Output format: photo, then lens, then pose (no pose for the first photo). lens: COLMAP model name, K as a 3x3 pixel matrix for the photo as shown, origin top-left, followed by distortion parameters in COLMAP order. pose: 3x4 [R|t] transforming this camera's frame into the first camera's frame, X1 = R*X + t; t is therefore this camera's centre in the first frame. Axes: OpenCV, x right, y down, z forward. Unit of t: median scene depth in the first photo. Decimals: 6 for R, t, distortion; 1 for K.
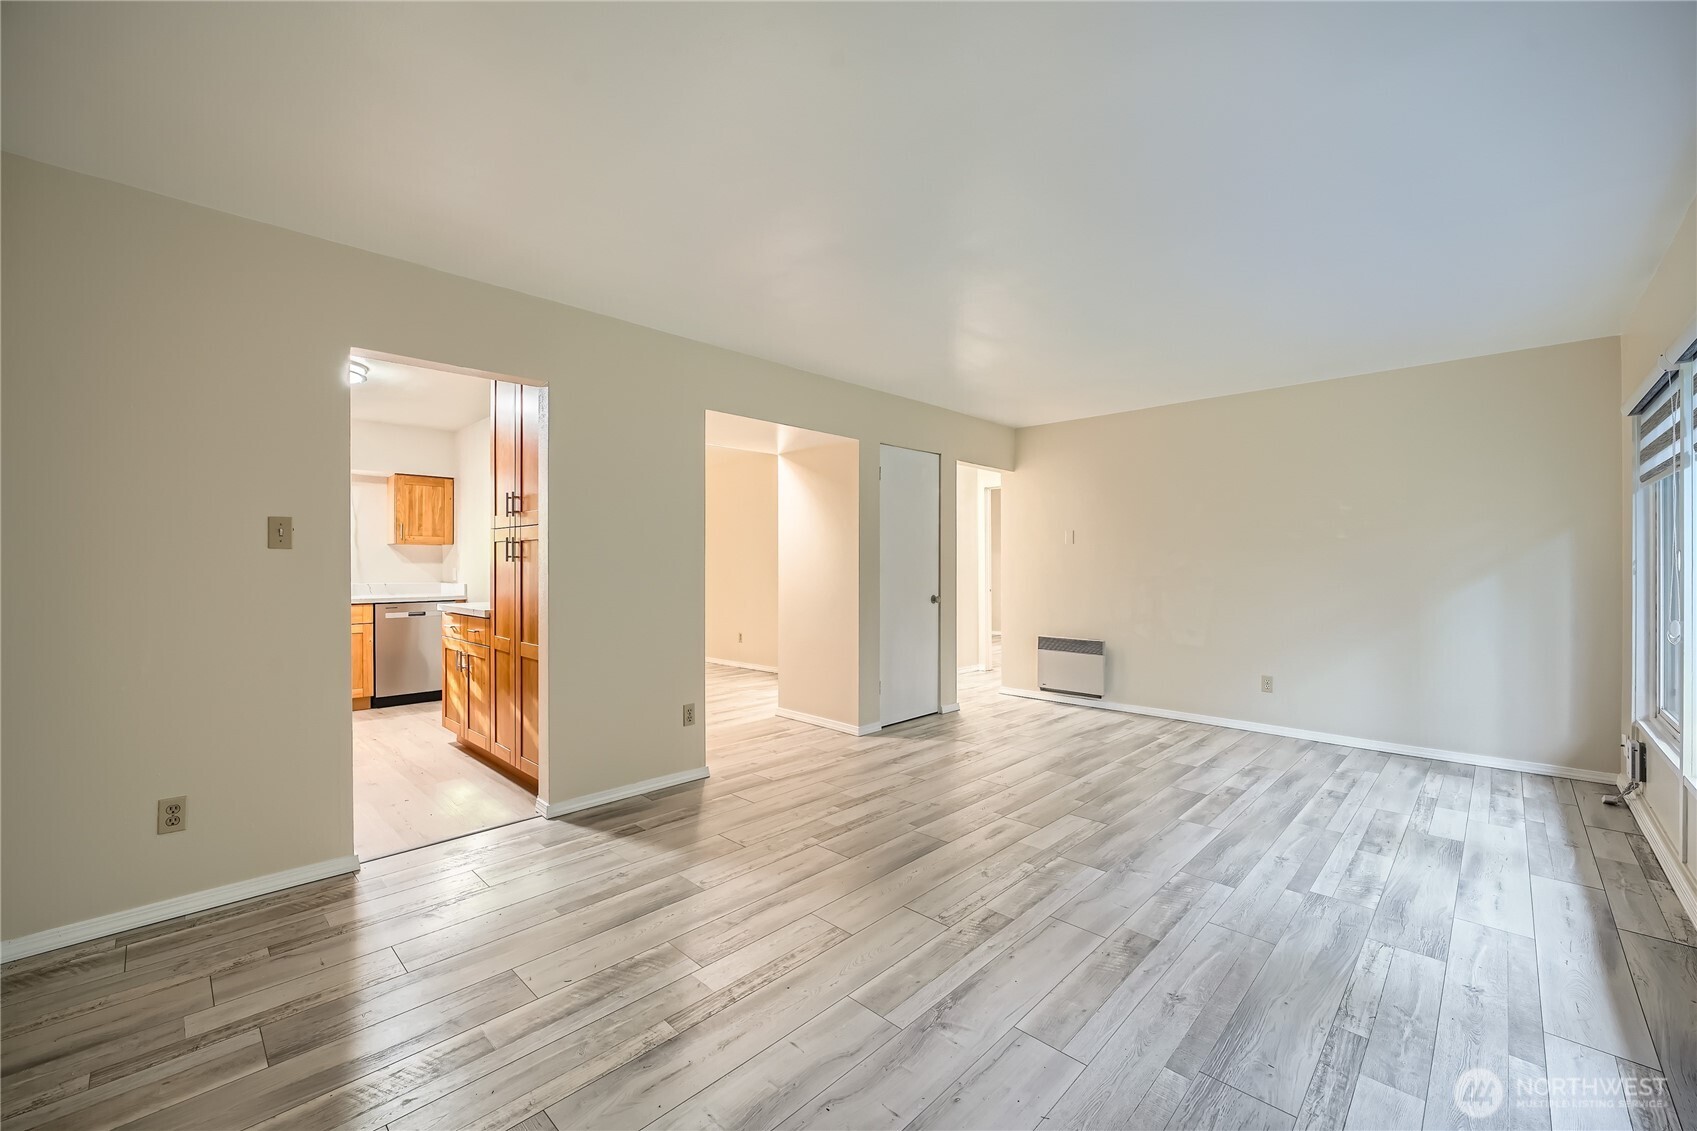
lens RADIAL K [[678.0, 0, 847.9], [0, 678.0, 562.8], [0, 0, 1]] dist [0.002411, 0.000123]
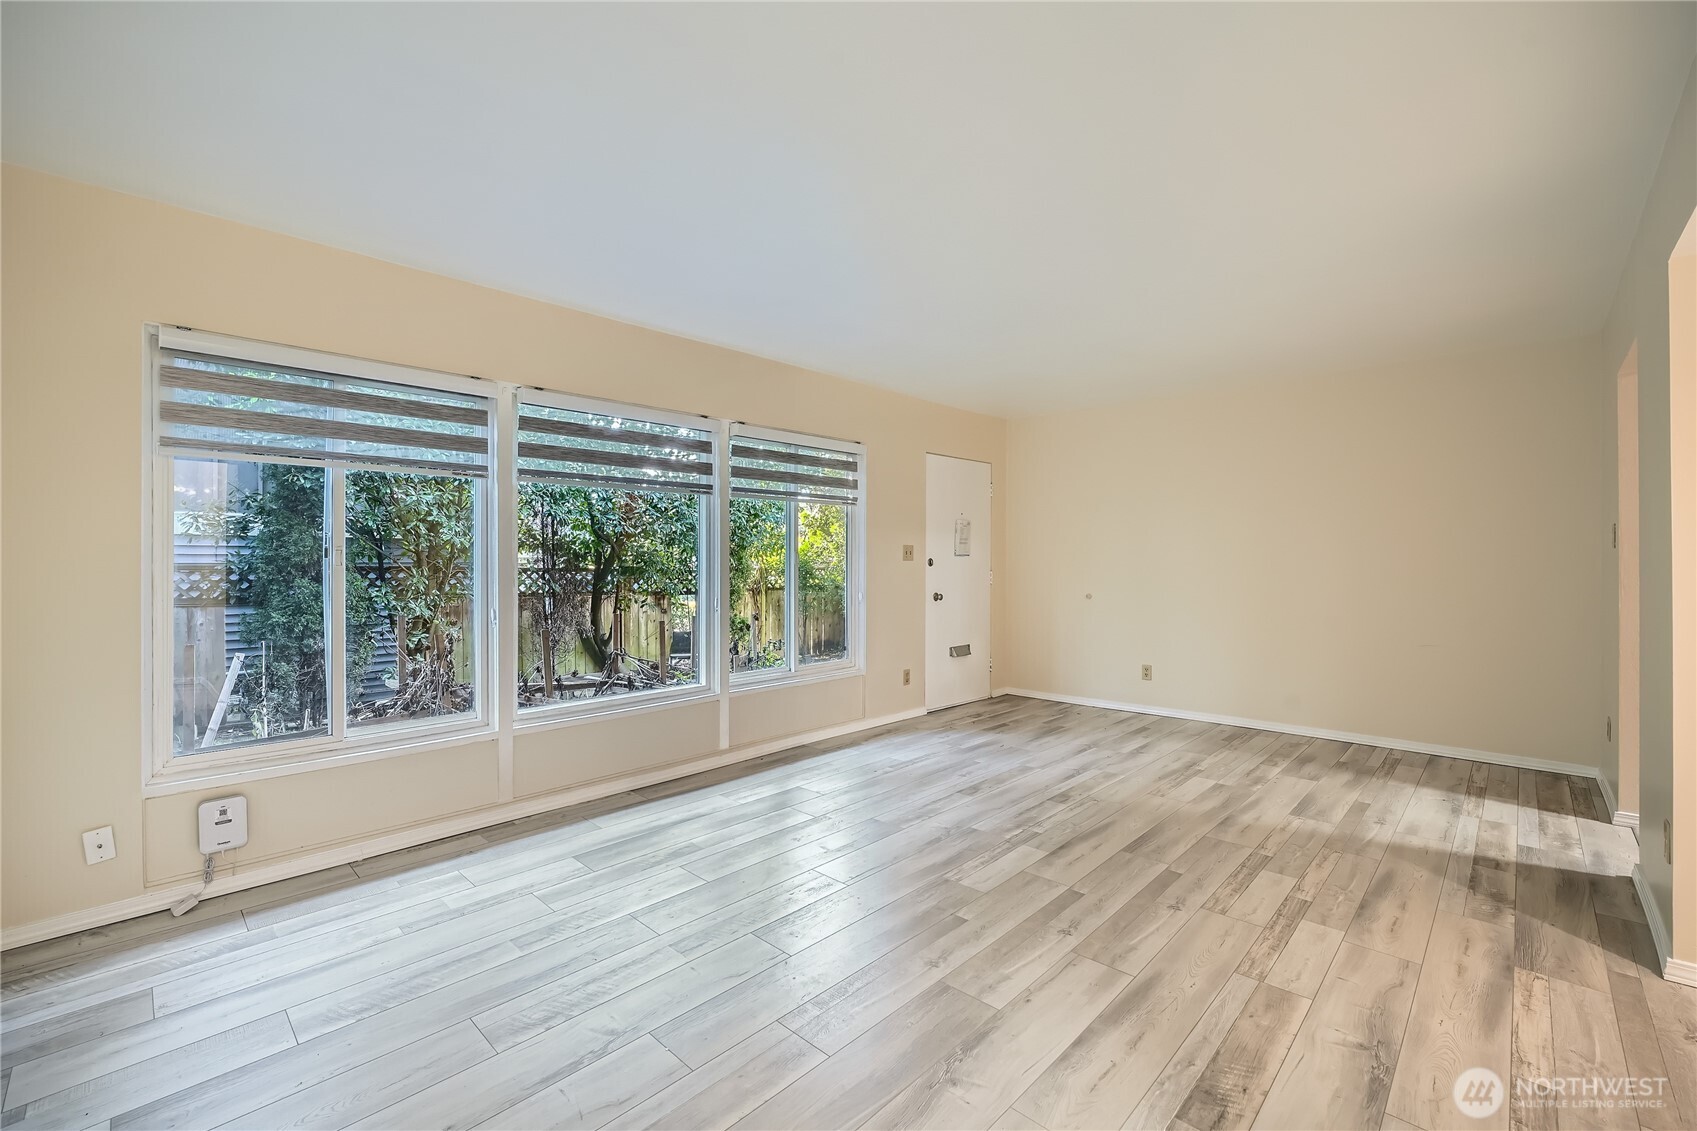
lens RADIAL K [[728.4, 0, 848.9], [0, 728.4, 560.7], [0, 0, 1]] dist [-0.000153, 0.000256]
pose [[-0.999912, -0.002755, -0.012949, 0.557897], [-0.002789, 0.999993, 0.002605, 0.001619], [0.012942, 0.002641, -0.999913, 2.063015]]
